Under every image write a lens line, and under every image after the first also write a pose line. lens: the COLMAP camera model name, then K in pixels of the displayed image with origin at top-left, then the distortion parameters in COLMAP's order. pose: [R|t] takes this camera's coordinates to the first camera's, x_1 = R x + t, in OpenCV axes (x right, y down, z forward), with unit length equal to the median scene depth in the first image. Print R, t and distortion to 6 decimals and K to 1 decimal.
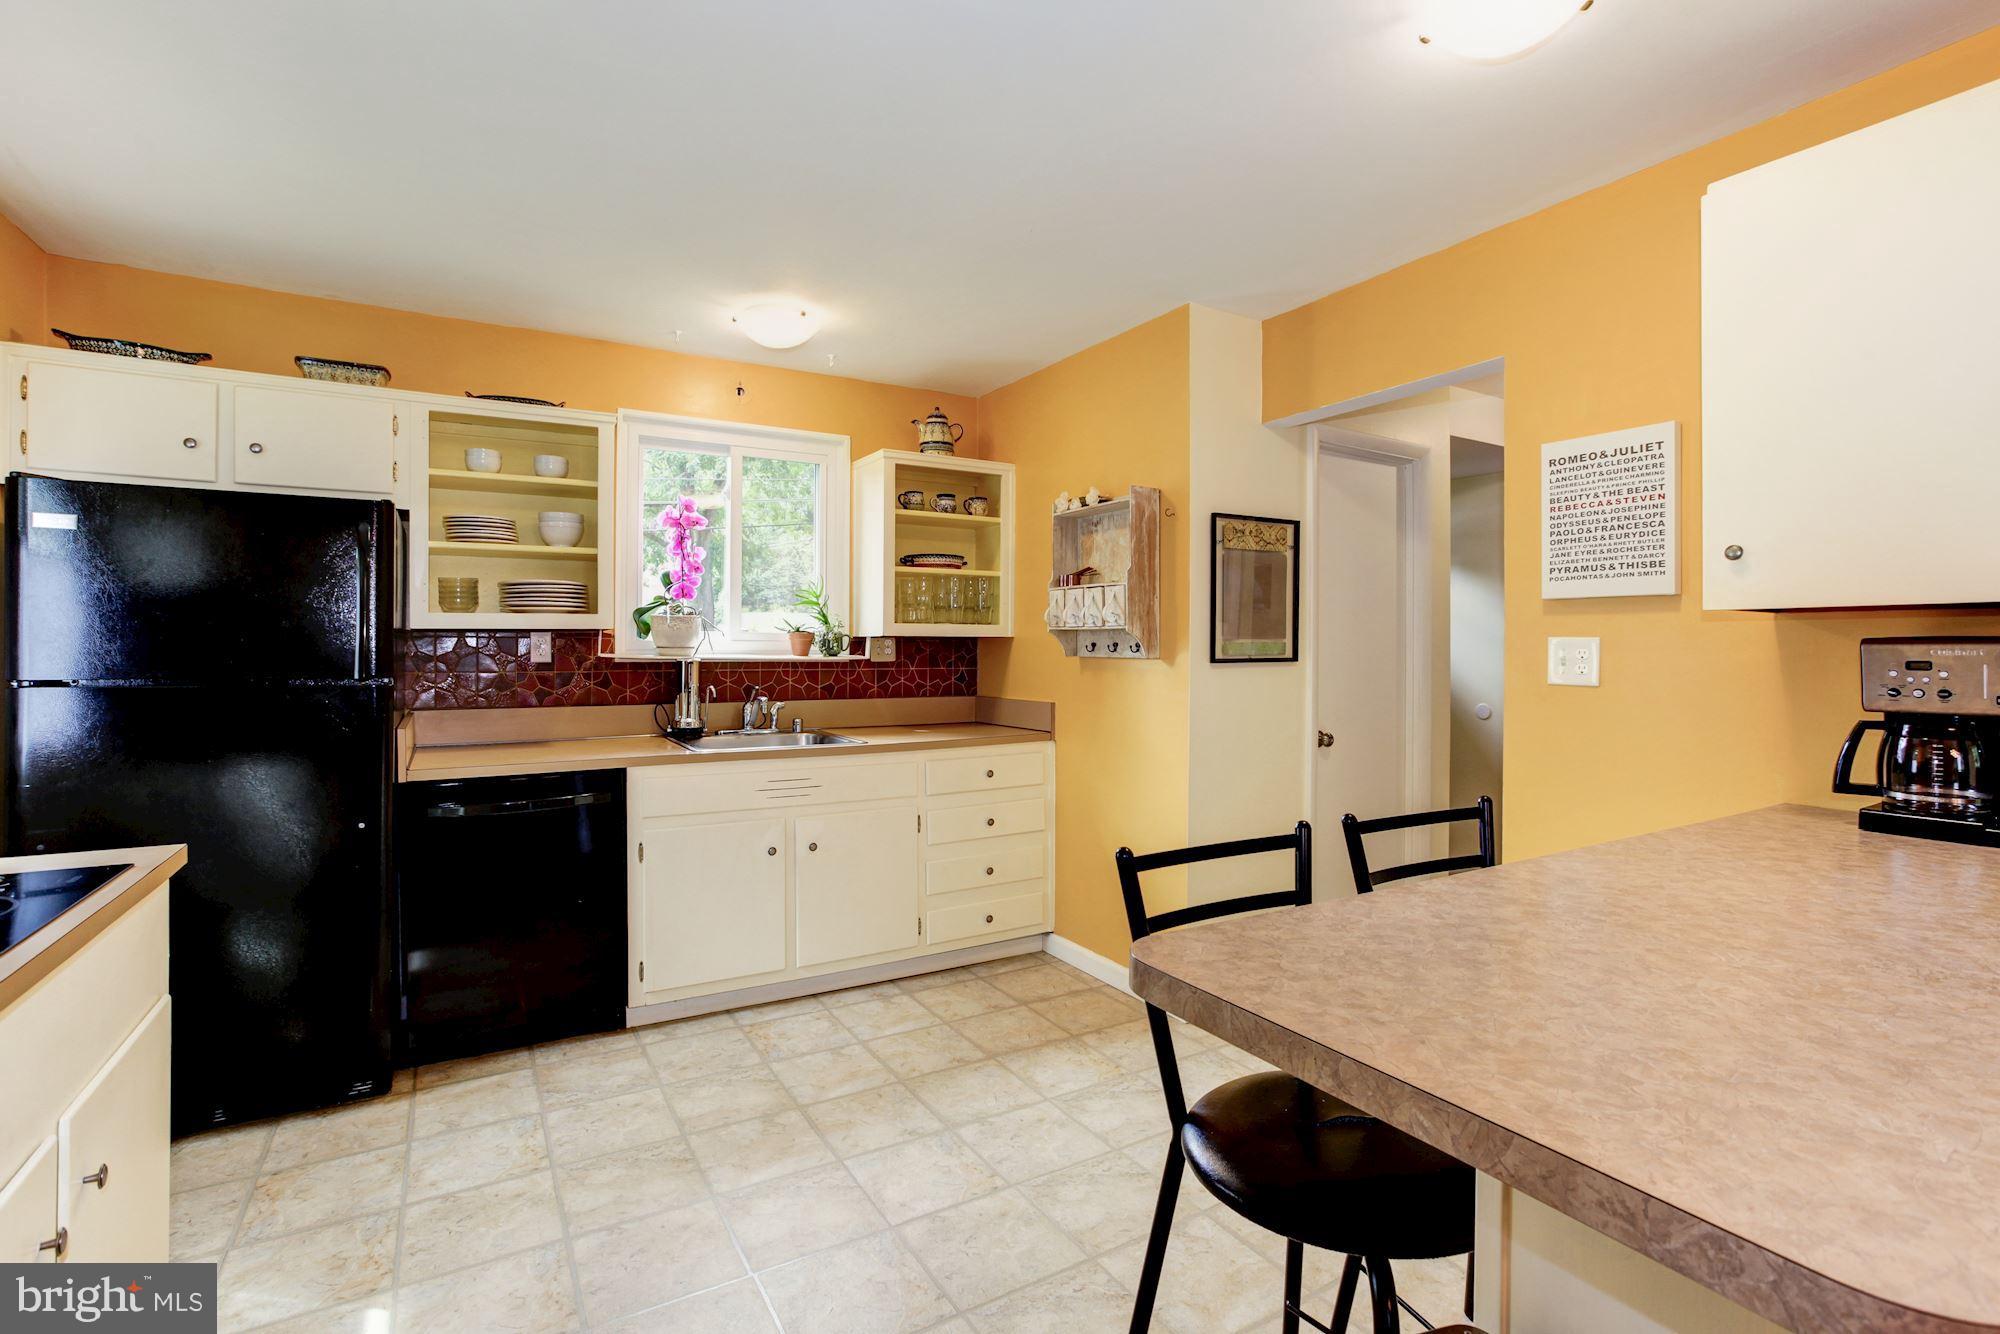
lens RADIAL K [[960.5, 0, 988.1], [0, 960.5, 645.4], [0, 0, 1]] dist [-0.015768, 0.012100]
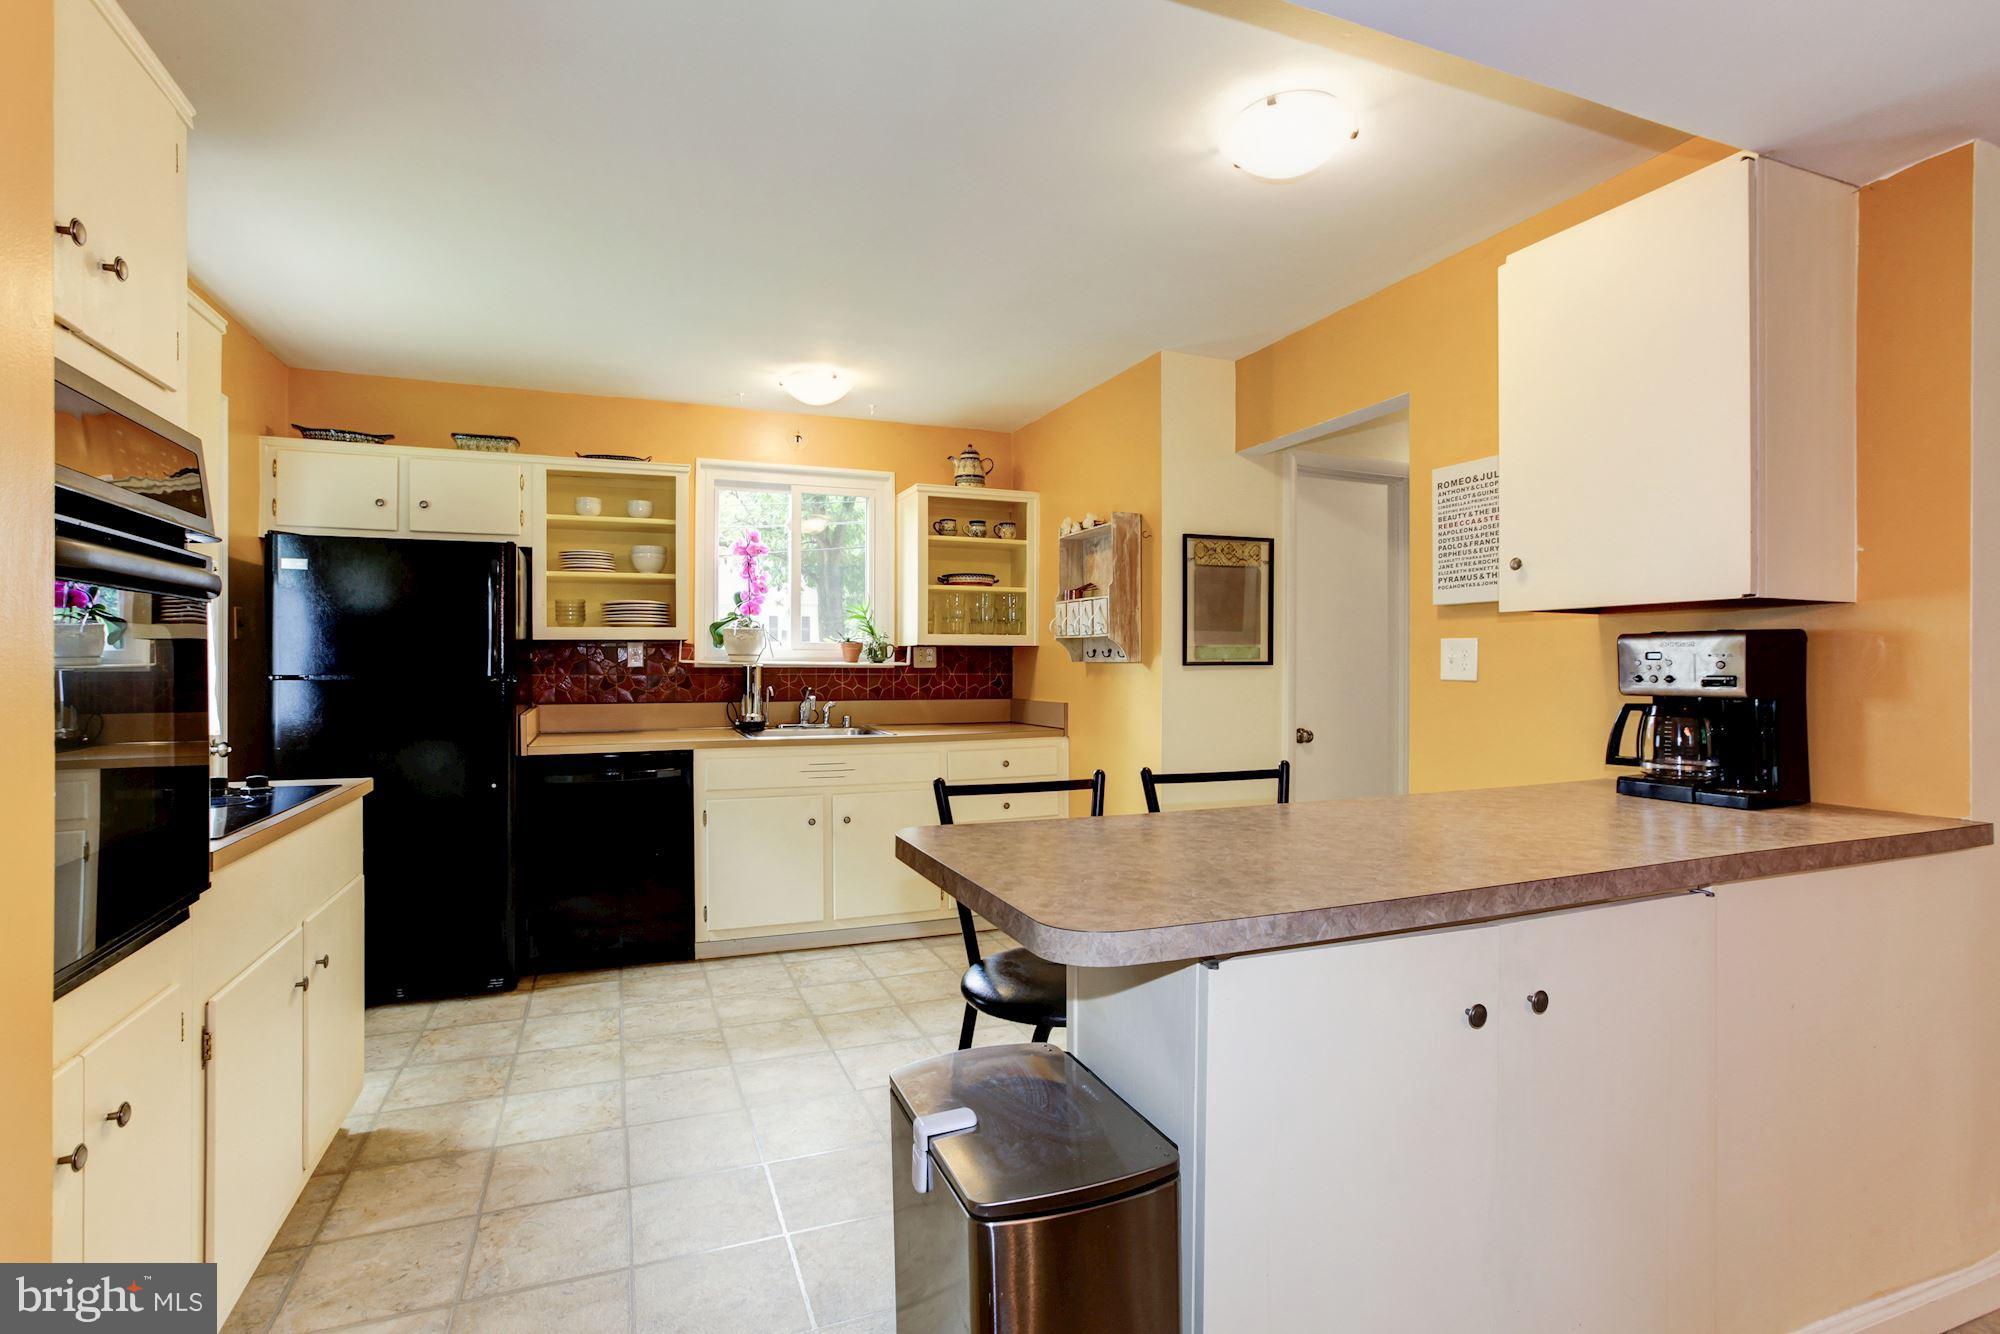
lens RADIAL K [[982.6, 0, 976.7], [0, 982.6, 665.1], [0, 0, 1]] dist [-0.003864, -0.000044]
pose [[0.987137, -0.002997, -0.159851, 0.181934], [0.003320, 0.999993, 0.001751, 0.015155], [0.159845, -0.002259, 0.987140, -0.195158]]
